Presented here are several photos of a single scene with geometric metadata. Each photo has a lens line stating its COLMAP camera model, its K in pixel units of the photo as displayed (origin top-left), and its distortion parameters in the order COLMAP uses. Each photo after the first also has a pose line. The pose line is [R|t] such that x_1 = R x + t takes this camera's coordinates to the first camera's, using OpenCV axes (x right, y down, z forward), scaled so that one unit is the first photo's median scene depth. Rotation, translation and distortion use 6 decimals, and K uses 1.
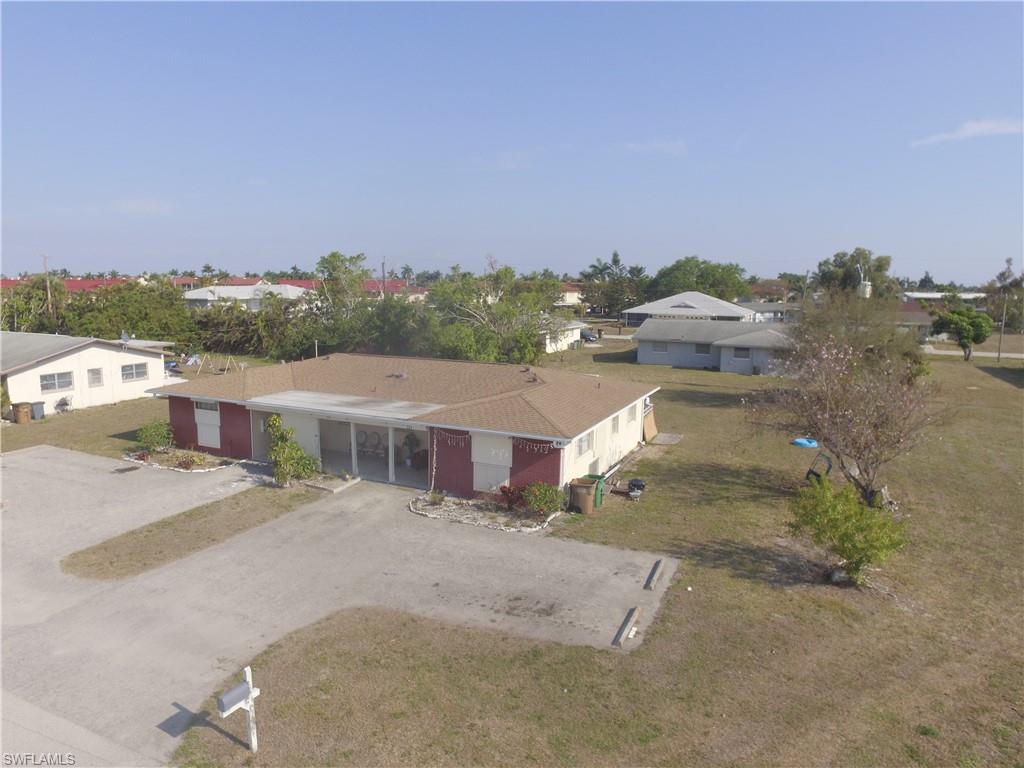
lens RADIAL K [[691.8, 0, 503.1], [0, 691.8, 383.3], [0, 0, 1]] dist [-0.122193, 0.091933]
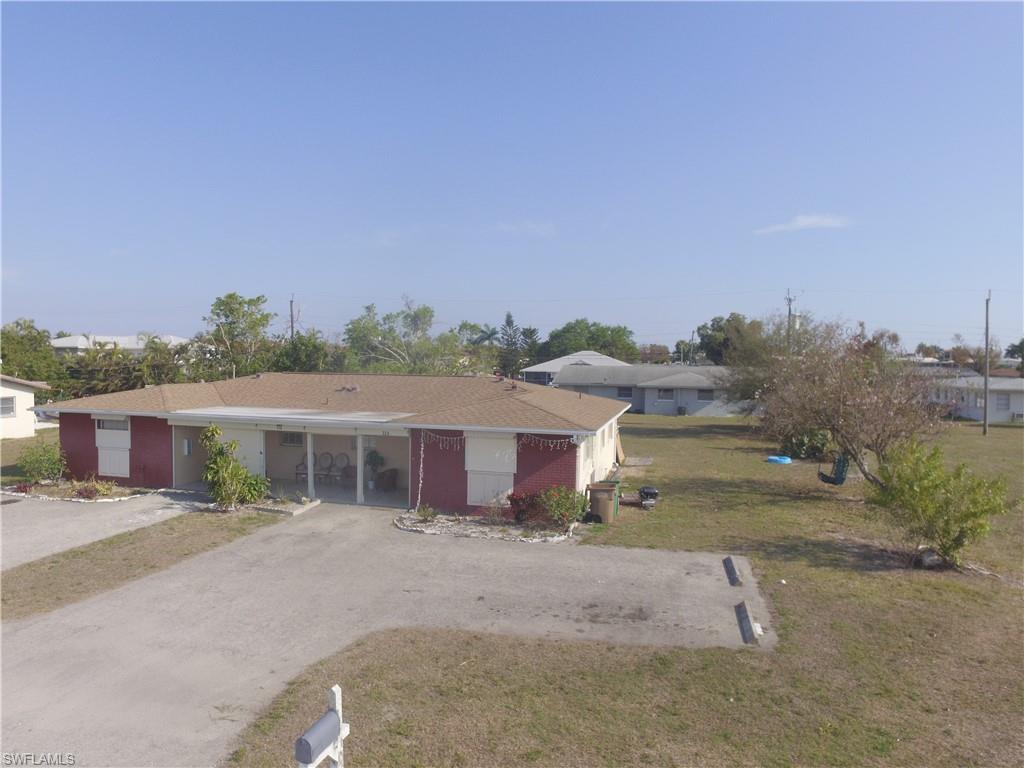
lens RADIAL K [[691.8, 0, 503.1], [0, 691.8, 383.3], [0, 0, 1]] dist [-0.122193, 0.091933]
pose [[0.983504, -0.005315, 0.180807, -0.142853], [0.025078, 0.993922, -0.107195, 0.093734], [-0.179139, 0.109961, 0.977659, 0.149983]]
